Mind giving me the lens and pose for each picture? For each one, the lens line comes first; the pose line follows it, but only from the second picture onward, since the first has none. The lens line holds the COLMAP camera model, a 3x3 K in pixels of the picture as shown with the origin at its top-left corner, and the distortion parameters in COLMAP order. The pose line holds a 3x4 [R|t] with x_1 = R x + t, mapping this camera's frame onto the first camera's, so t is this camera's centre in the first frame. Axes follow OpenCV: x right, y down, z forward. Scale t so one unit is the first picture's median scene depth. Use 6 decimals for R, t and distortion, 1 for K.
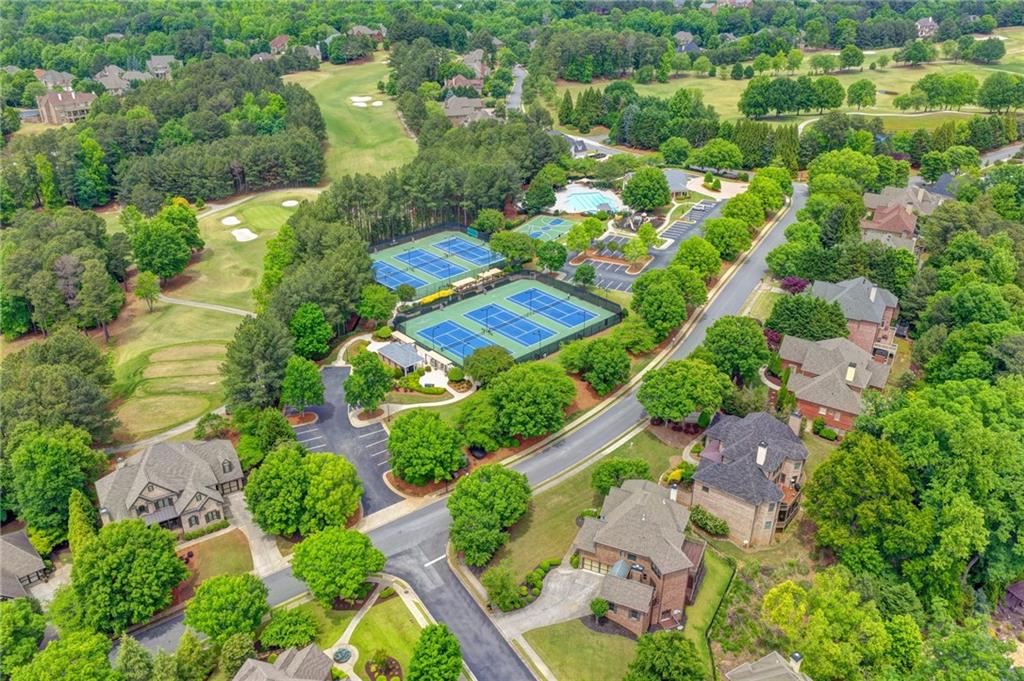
lens RADIAL K [[849.3, 0, 516.0], [0, 849.3, 345.4], [0, 0, 1]] dist [-0.008612, 0.034097]
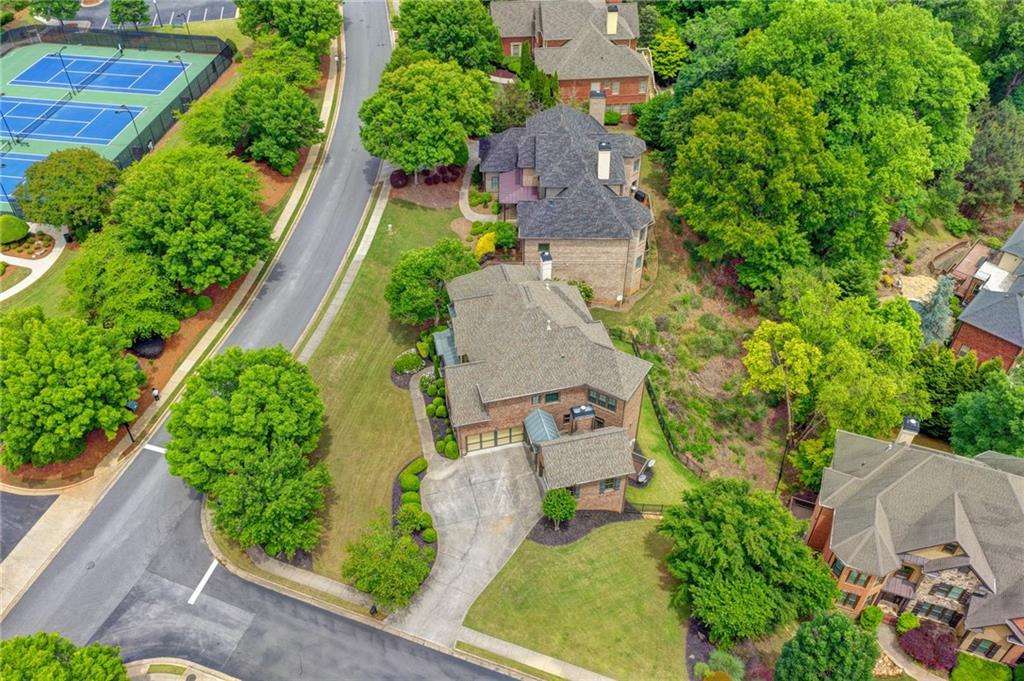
lens RADIAL K [[849.3, 0, 516.0], [0, 849.3, 345.4], [0, 0, 1]] dist [-0.008612, 0.034097]
pose [[0.790172, -0.420636, 0.445751, -0.100303], [0.294329, 0.898380, 0.326011, 0.022205], [-0.537586, -0.126407, 0.833680, 0.453387]]
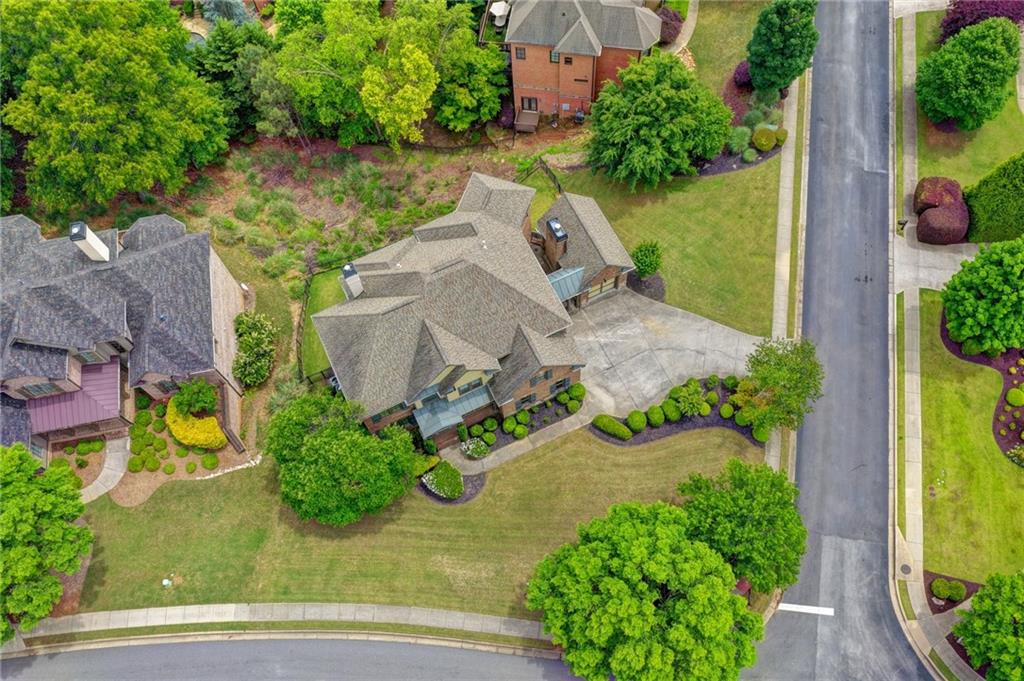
lens RADIAL K [[849.3, 0, 516.0], [0, 849.3, 345.4], [0, 0, 1]] dist [-0.008612, 0.034097]
pose [[-0.754306, -0.590137, 0.287682, -0.024244], [0.335667, 0.029923, 0.941505, -0.190193], [-0.564226, 0.806748, 0.175519, 0.792628]]
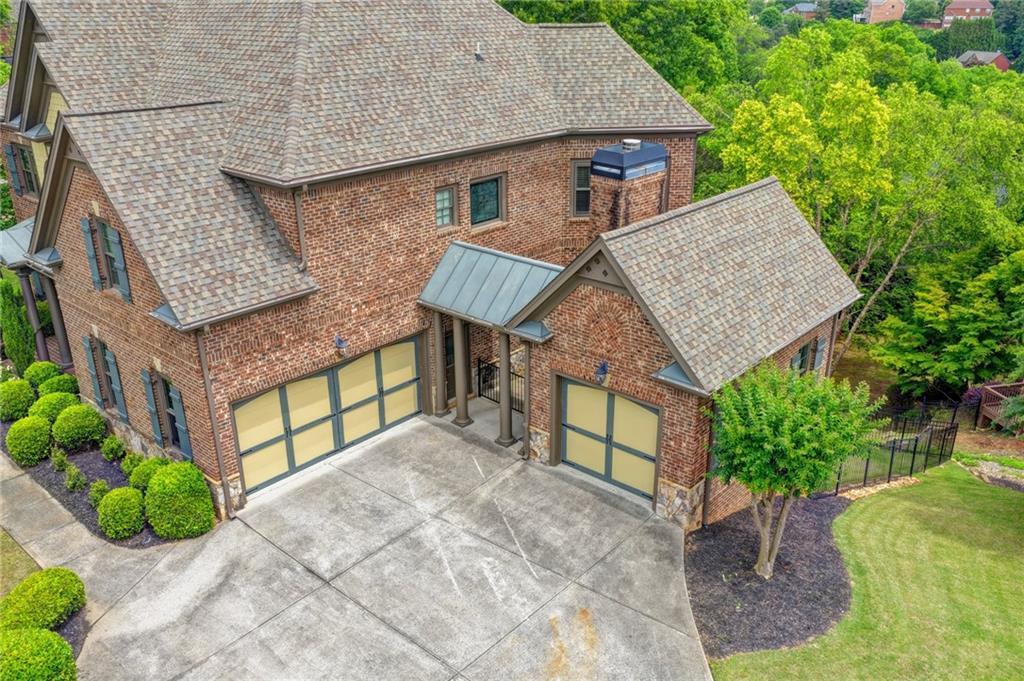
lens RADIAL K [[849.3, 0, 516.0], [0, 849.3, 345.4], [0, 0, 1]] dist [-0.008612, 0.034097]
pose [[0.312206, -0.379301, 0.871010, -0.015176], [0.452758, 0.865428, 0.214582, 0.200983], [-0.835187, 0.327362, 0.441923, 0.774686]]
